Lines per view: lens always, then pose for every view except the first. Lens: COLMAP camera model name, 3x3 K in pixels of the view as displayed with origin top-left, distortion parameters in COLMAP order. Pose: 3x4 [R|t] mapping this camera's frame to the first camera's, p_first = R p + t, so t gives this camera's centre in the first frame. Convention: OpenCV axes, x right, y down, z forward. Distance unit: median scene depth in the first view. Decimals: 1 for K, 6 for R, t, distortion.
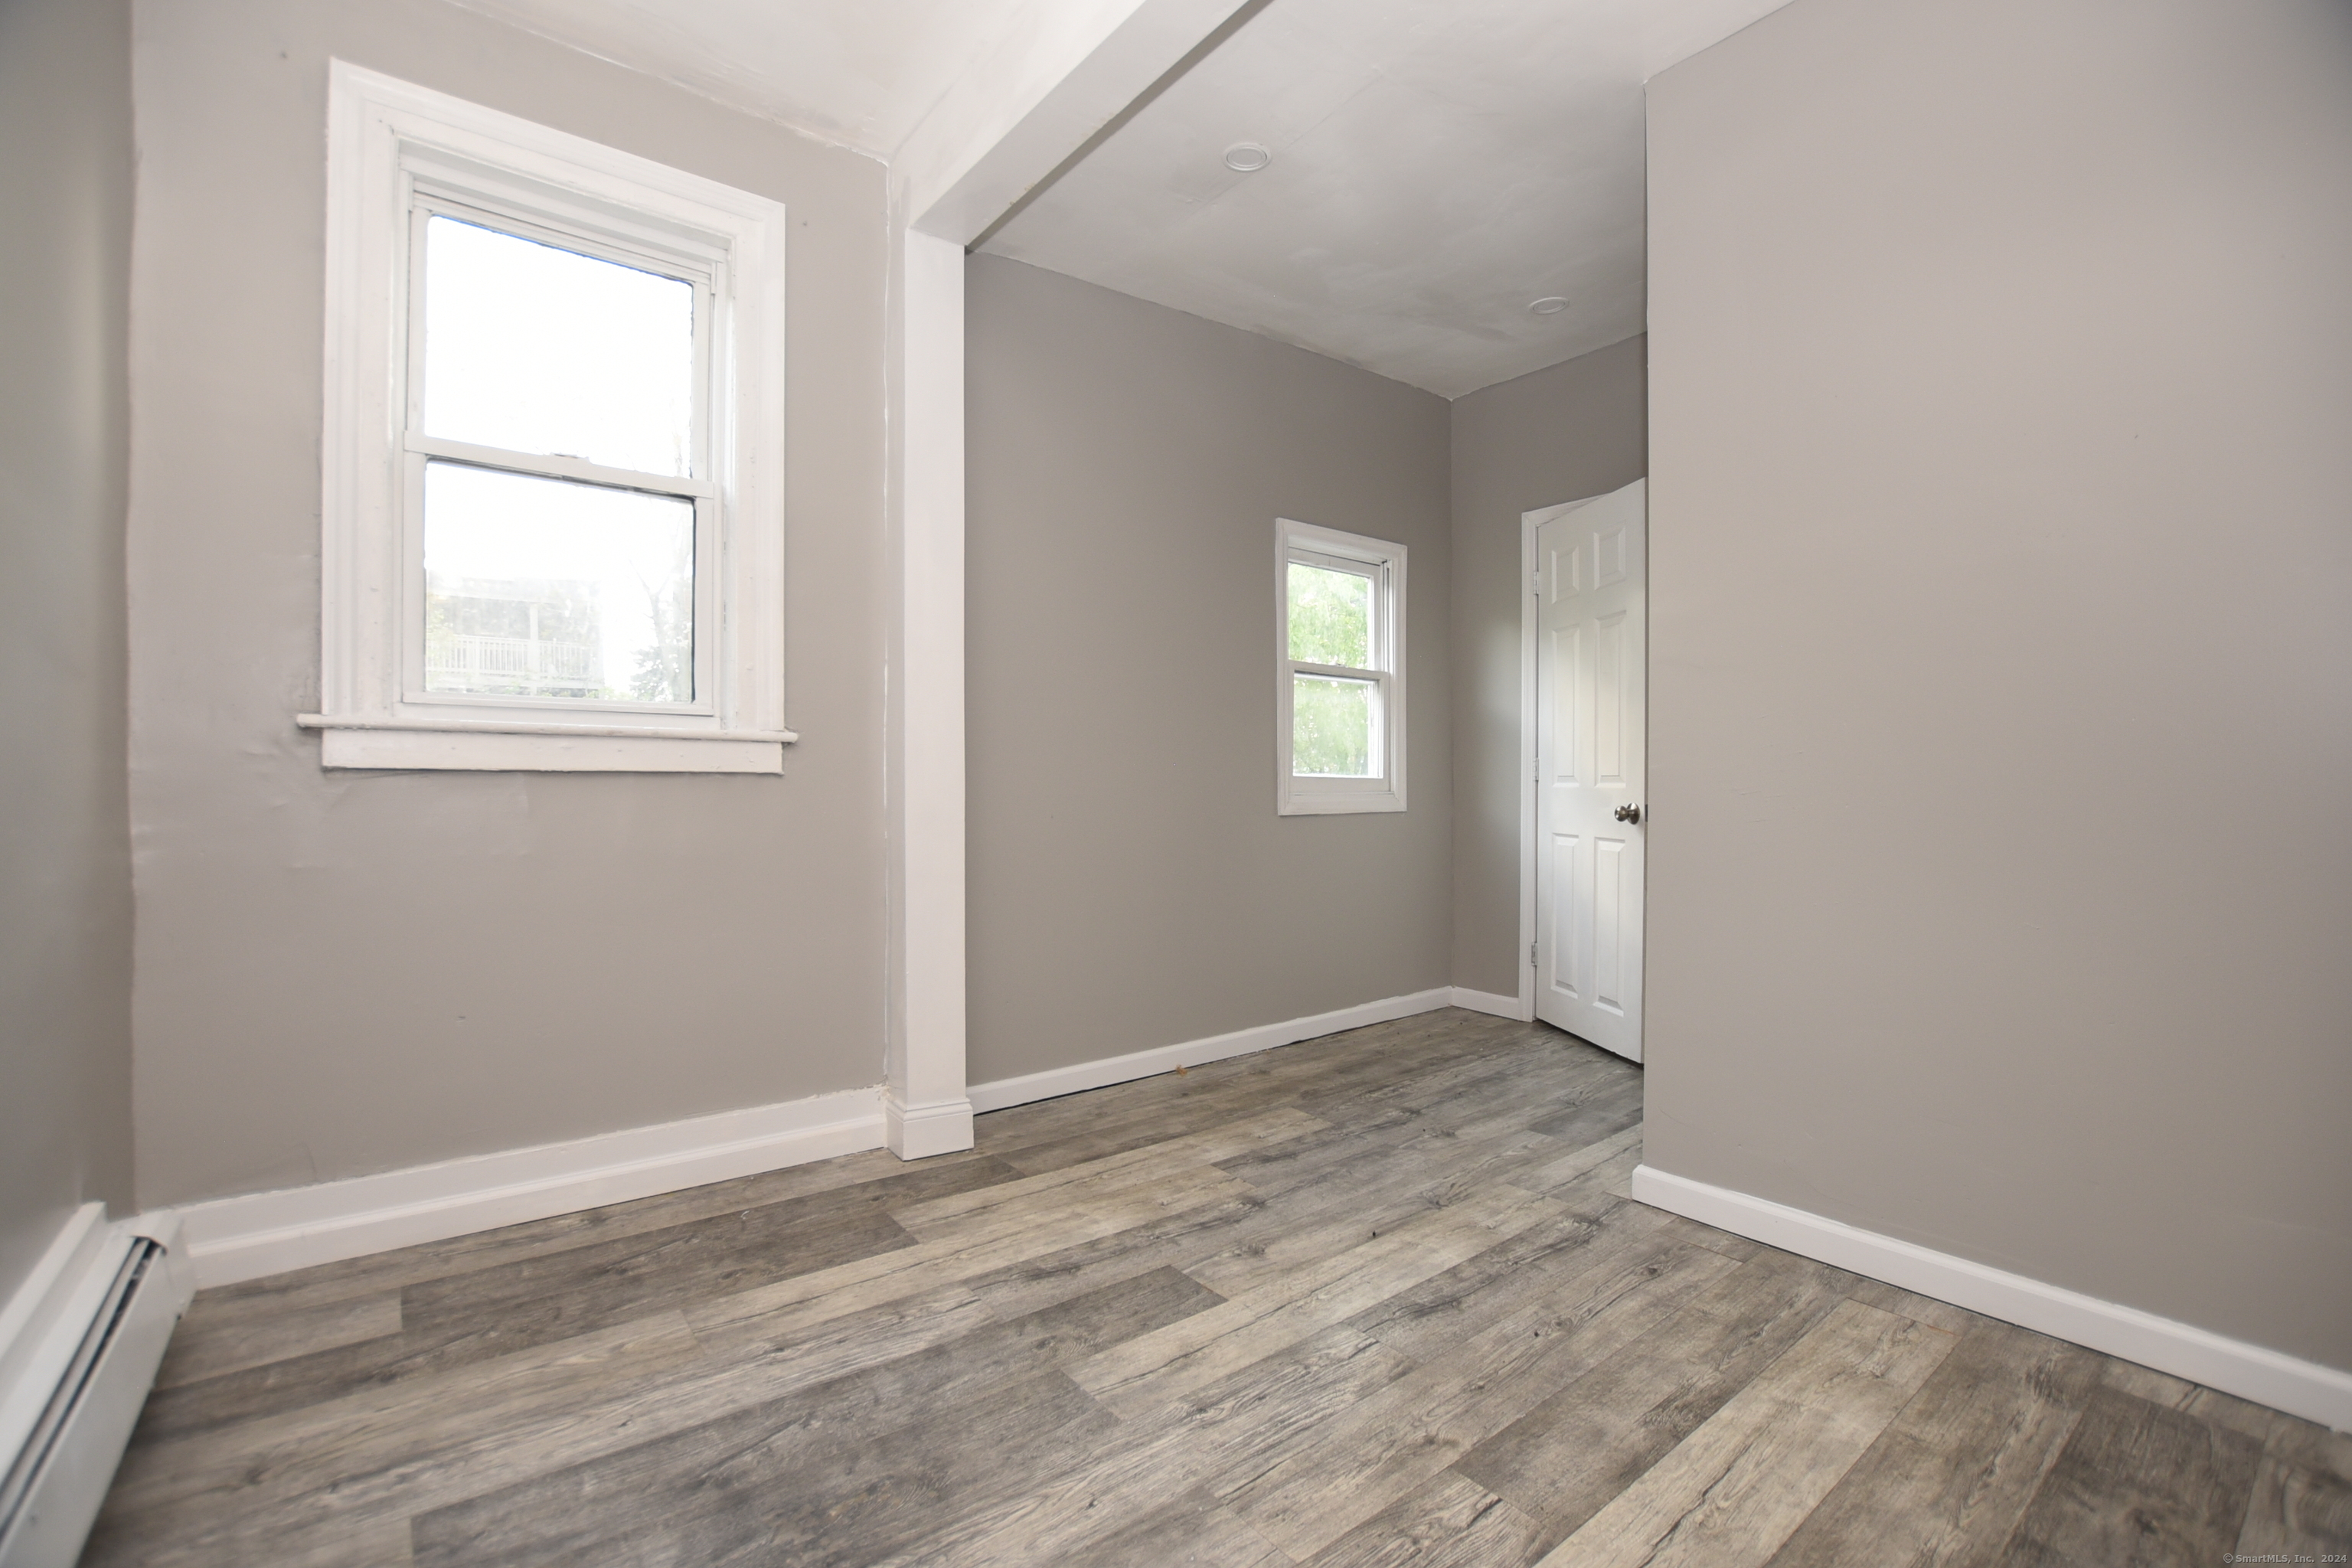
lens RADIAL K [[1035.4, 0, 1173.7], [0, 1035.4, 778.2], [0, 0, 1]] dist [-0.032225, 0.003540]
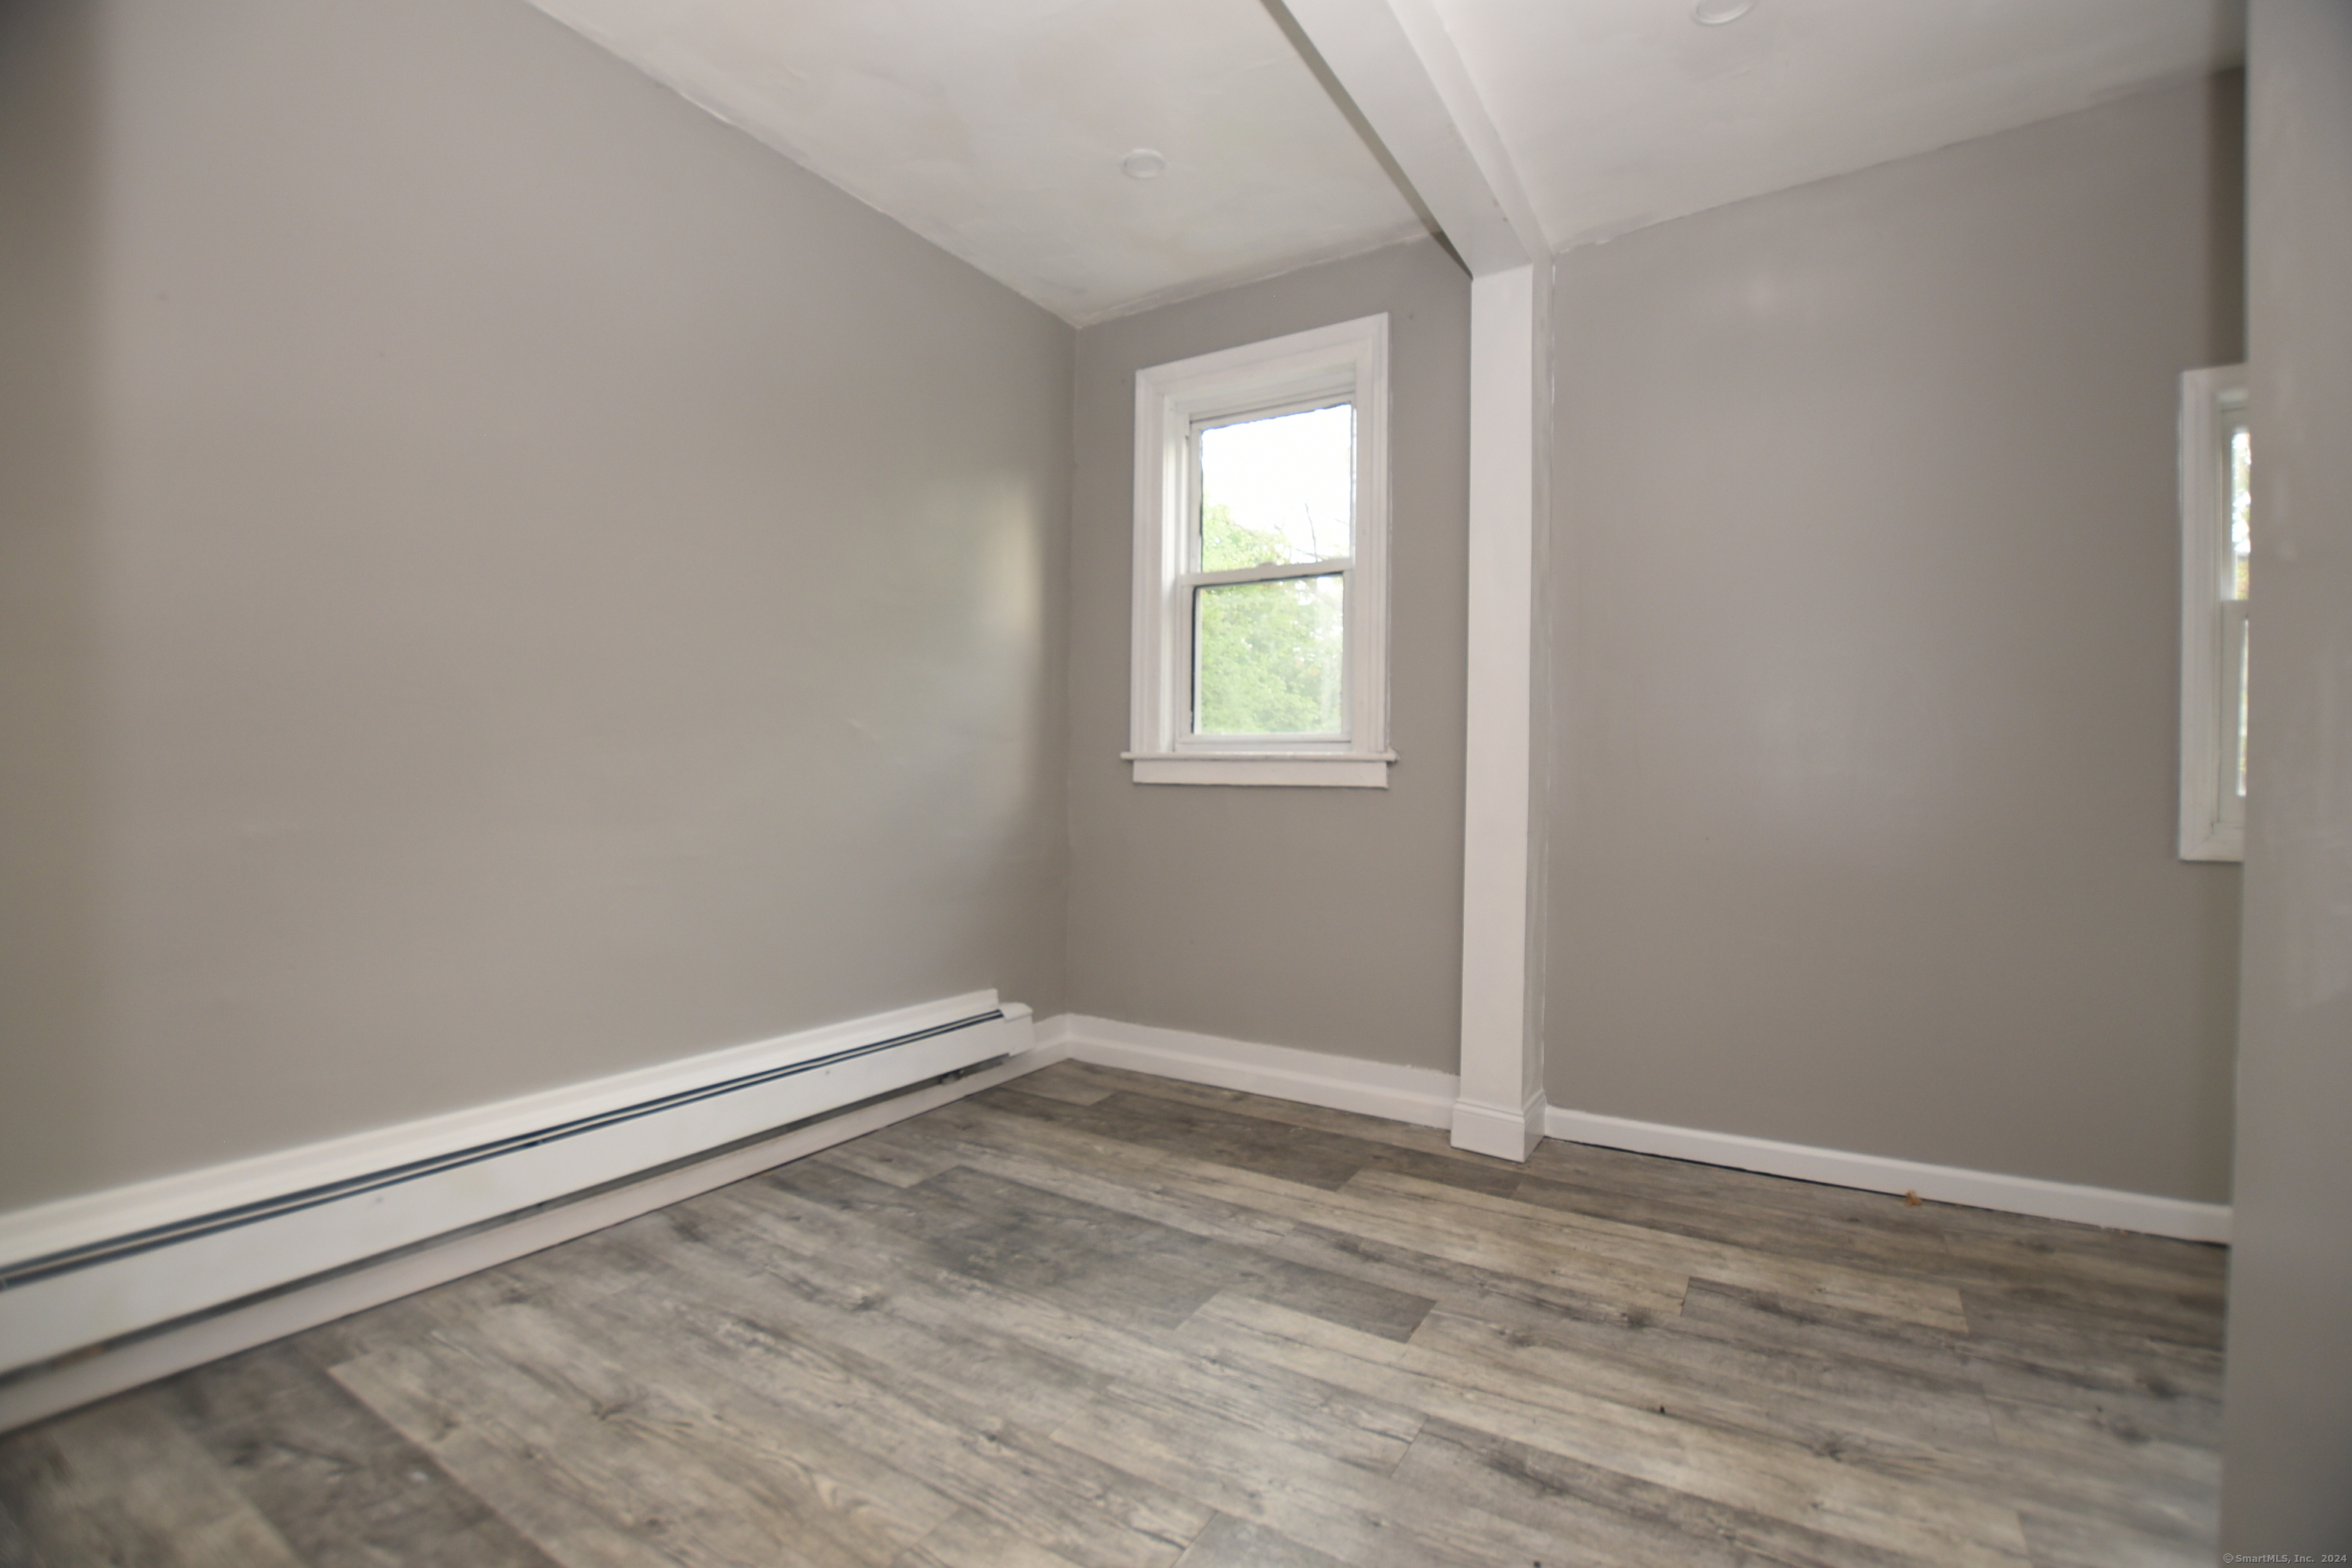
lens RADIAL K [[1035.4, 0, 1174.5], [0, 1035.4, 783.4], [0, 0, 1]] dist [-0.032225, 0.003540]
pose [[0.350711, 0.004356, -0.936473, 0.779541], [-0.005585, 0.999981, 0.002560, -0.013805], [0.936467, 0.004332, 0.350729, 0.412947]]
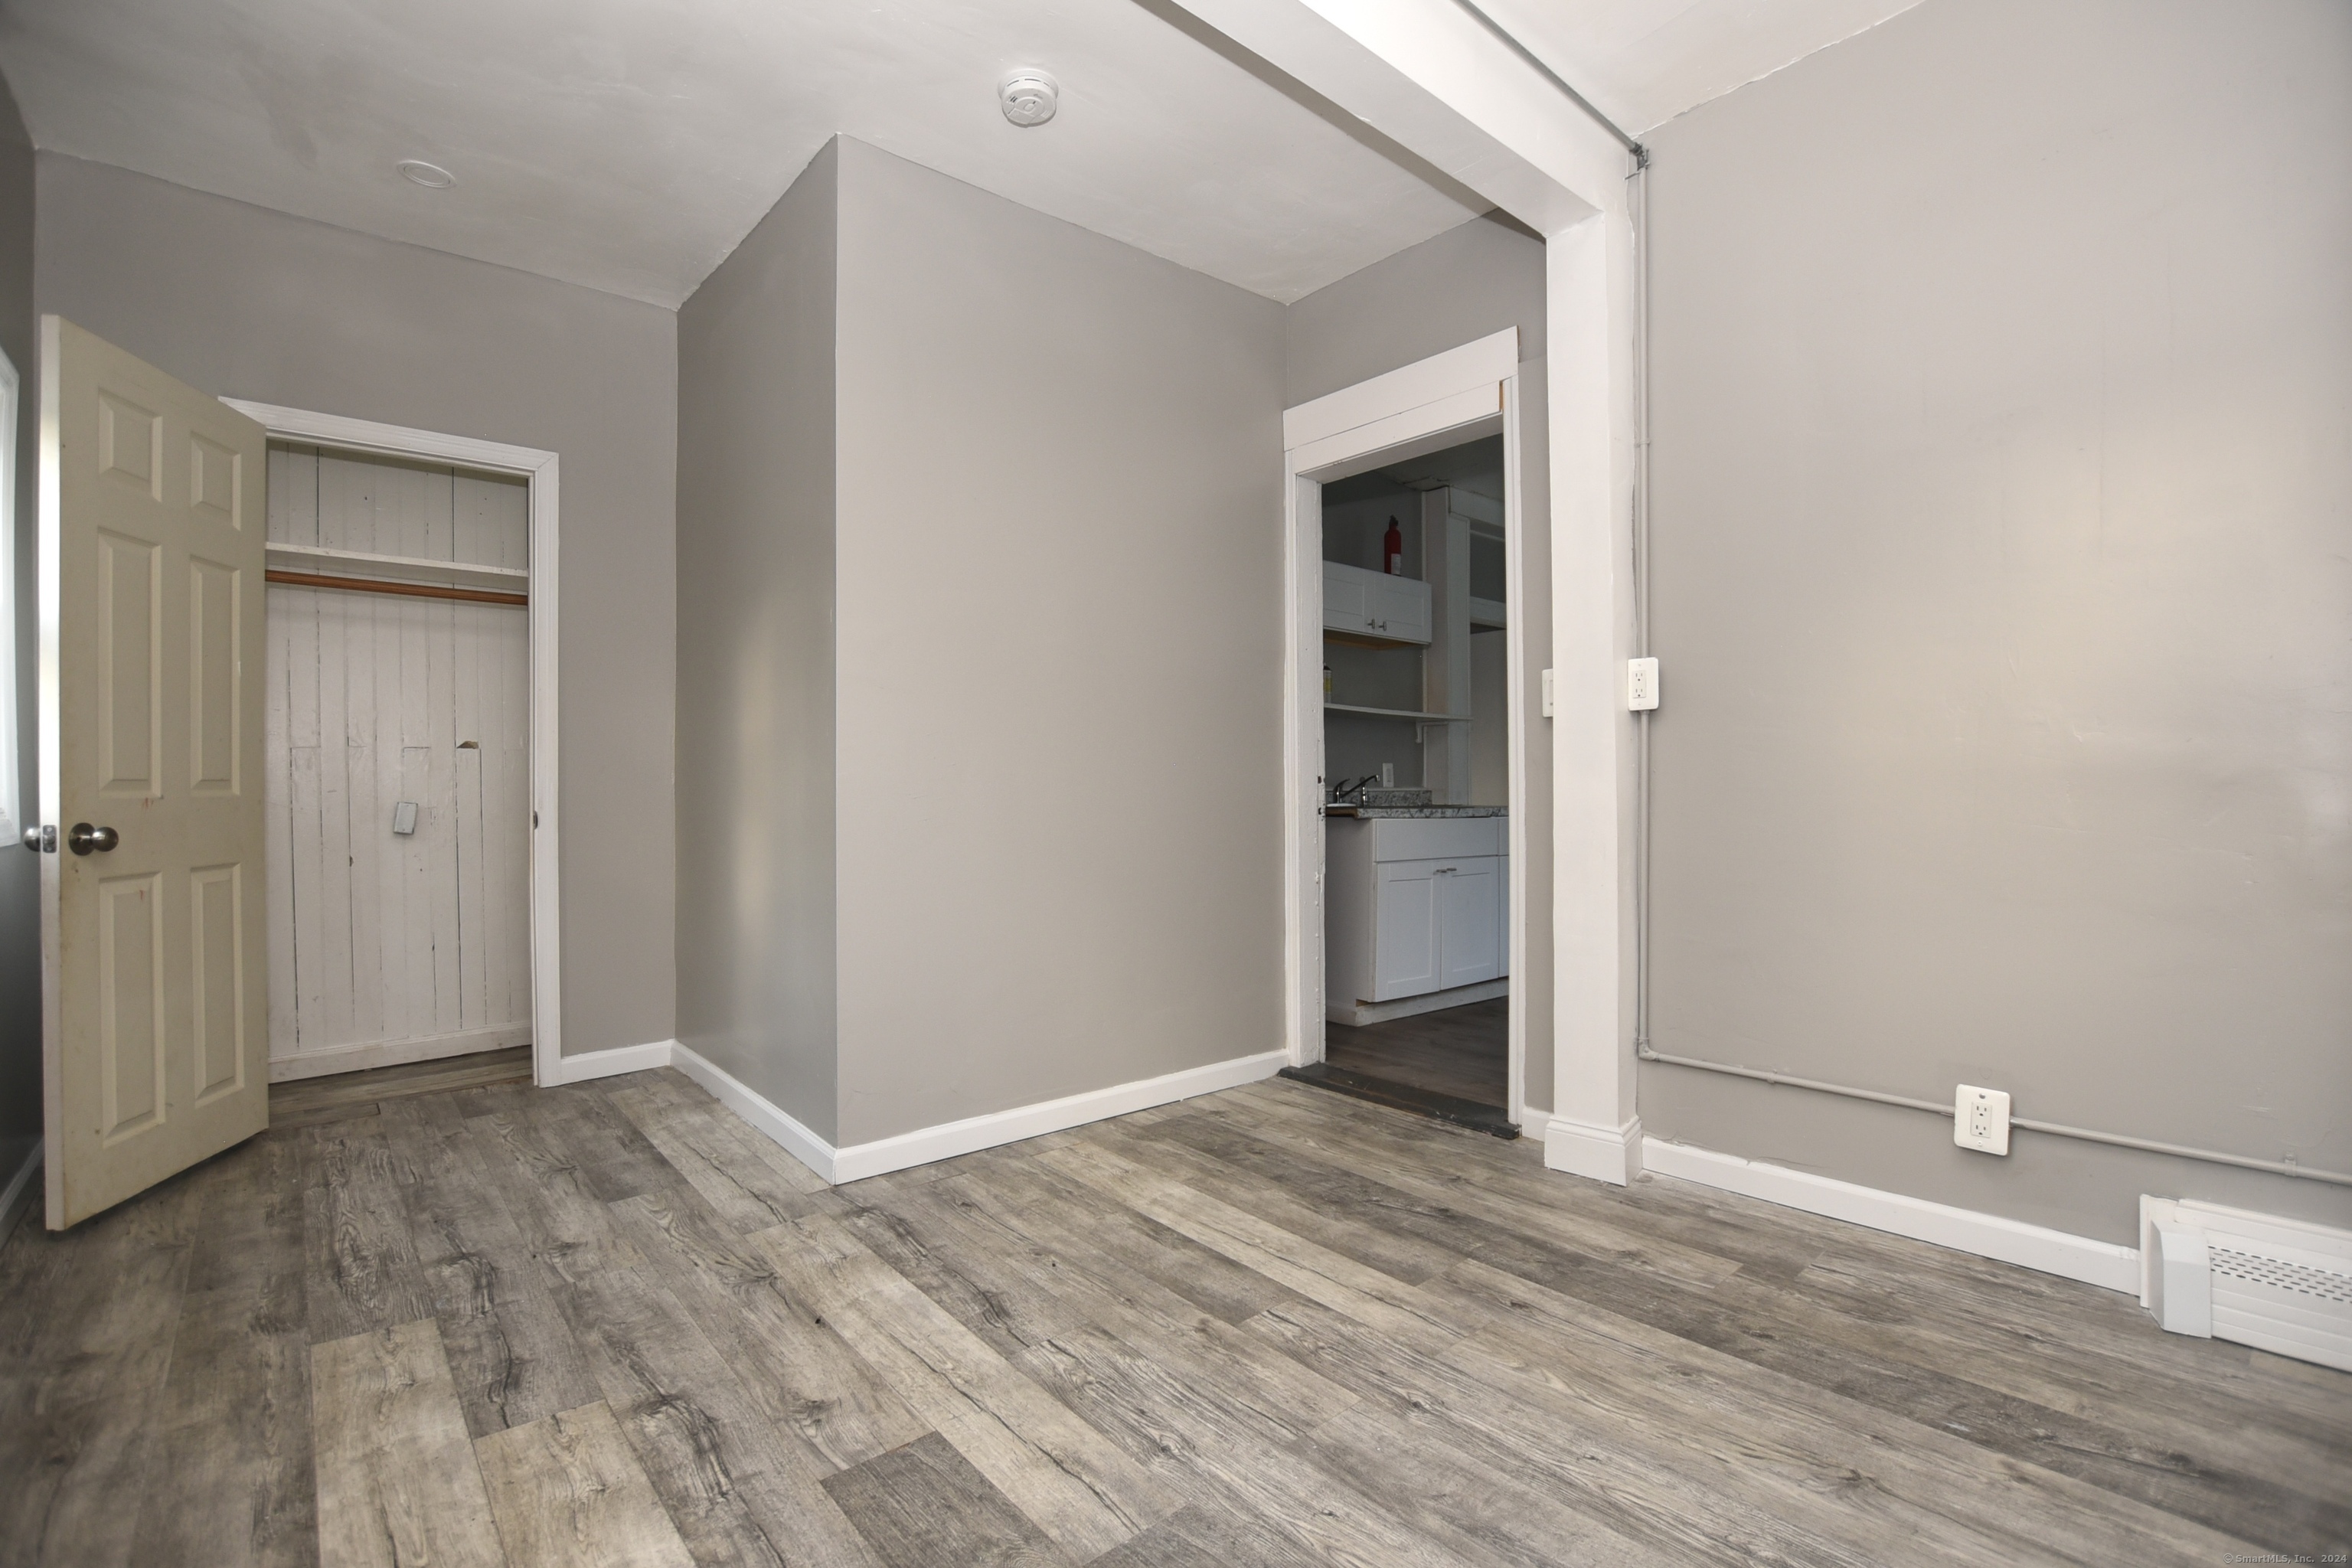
lens RADIAL K [[1035.4, 0, 1161.3], [0, 1035.4, 791.3], [0, 0, 1]] dist [-0.032225, 0.003540]
pose [[-0.038024, -0.002333, 0.999274, -0.680122], [-0.001775, 0.999996, 0.002267, 0.000028], [-0.999275, -0.001687, -0.038028, 0.763681]]
